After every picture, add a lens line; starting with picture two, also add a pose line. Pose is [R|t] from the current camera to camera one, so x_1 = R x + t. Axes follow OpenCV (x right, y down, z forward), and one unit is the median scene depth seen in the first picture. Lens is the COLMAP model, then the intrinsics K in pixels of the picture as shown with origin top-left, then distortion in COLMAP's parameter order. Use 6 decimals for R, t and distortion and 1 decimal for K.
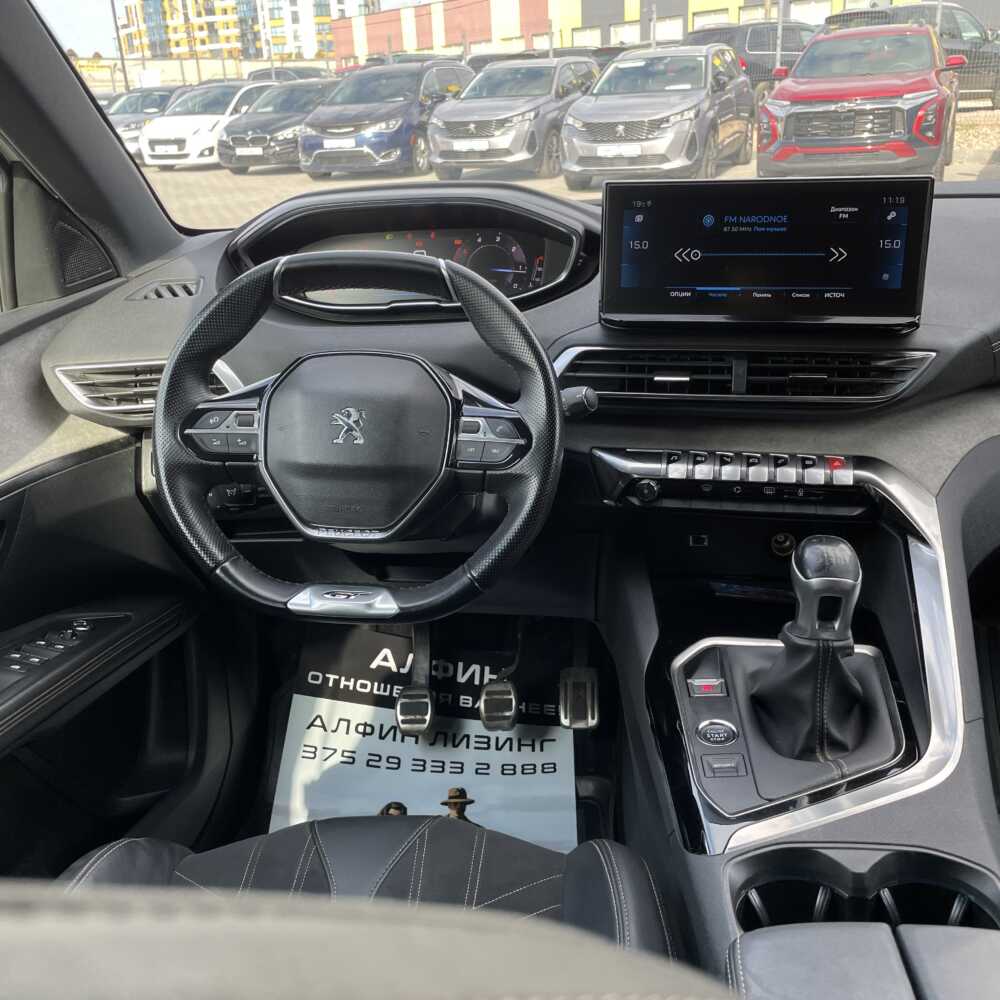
lens RADIAL K [[995.0, 0, 500.0], [0, 995.0, 500.0], [0, 0, 1]] dist [0.048391, -0.022779]
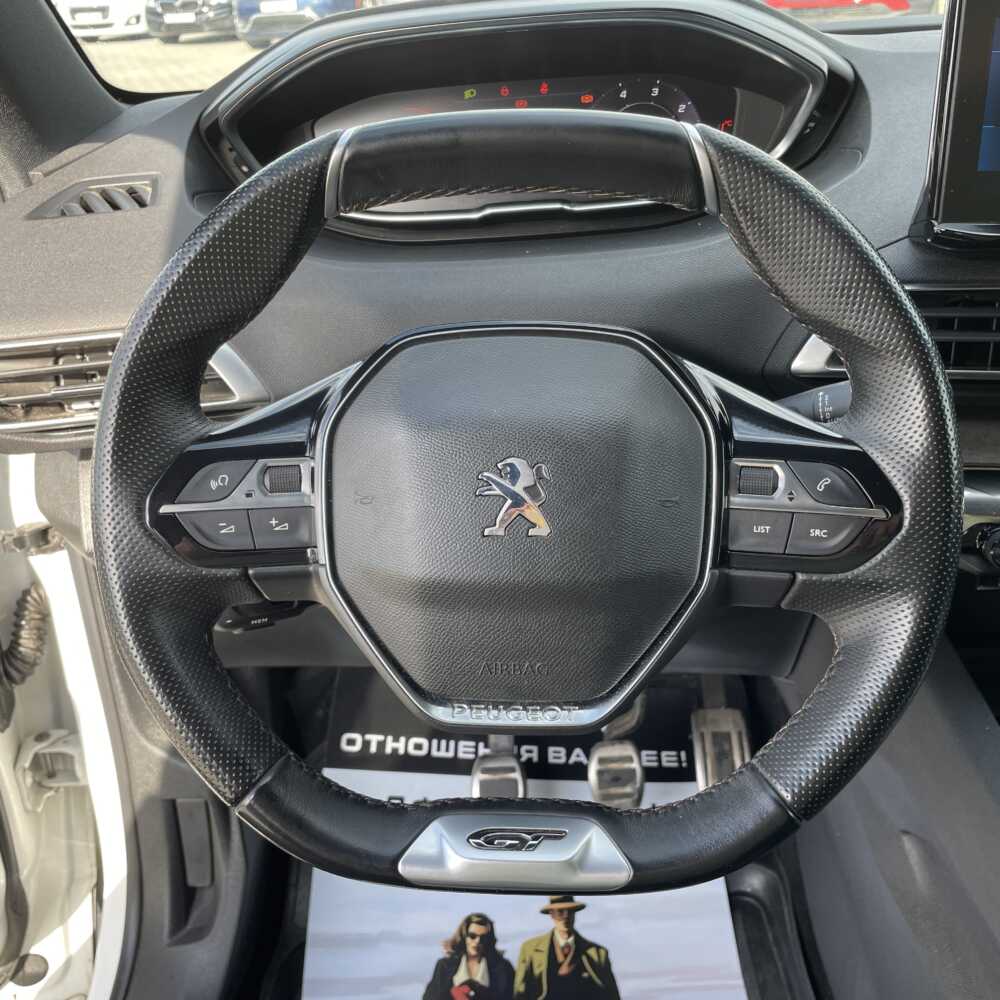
lens RADIAL K [[1024.2, 0, 510.7], [0, 1024.2, 492.1], [0, 0, 1]] dist [0.047543, -0.110833]
pose [[0.998377, -0.039387, 0.041122, -0.113611], [0.035068, 0.994276, 0.100927, -0.082151], [-0.044862, -0.099322, 0.994044, 0.341358]]
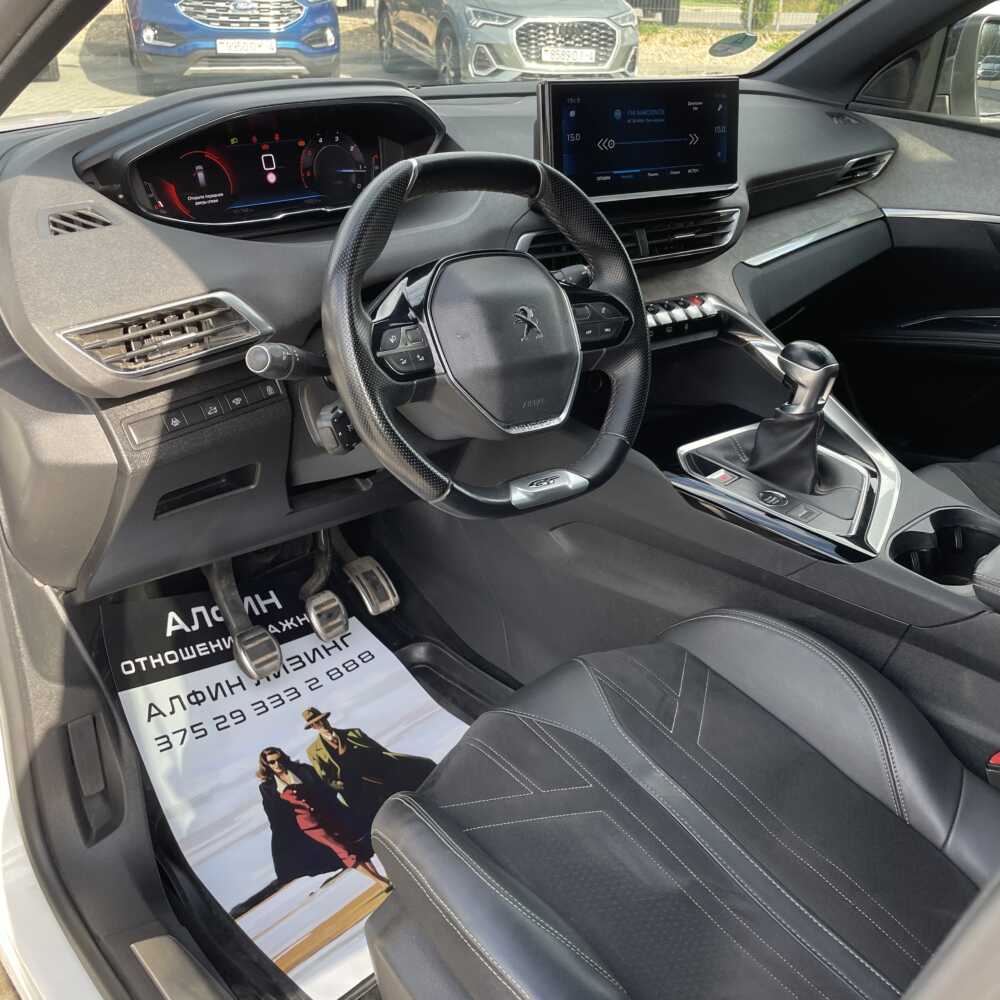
lens RADIAL K [[995.0, 0, 500.0], [0, 995.0, 500.0], [0, 0, 1]] dist [0.048391, -0.022779]
pose [[0.677089, -0.283646, 0.679040, -0.617275], [0.216368, 0.958680, 0.184710, -0.062819], [-0.703374, 0.021857, 0.710484, 0.180027]]
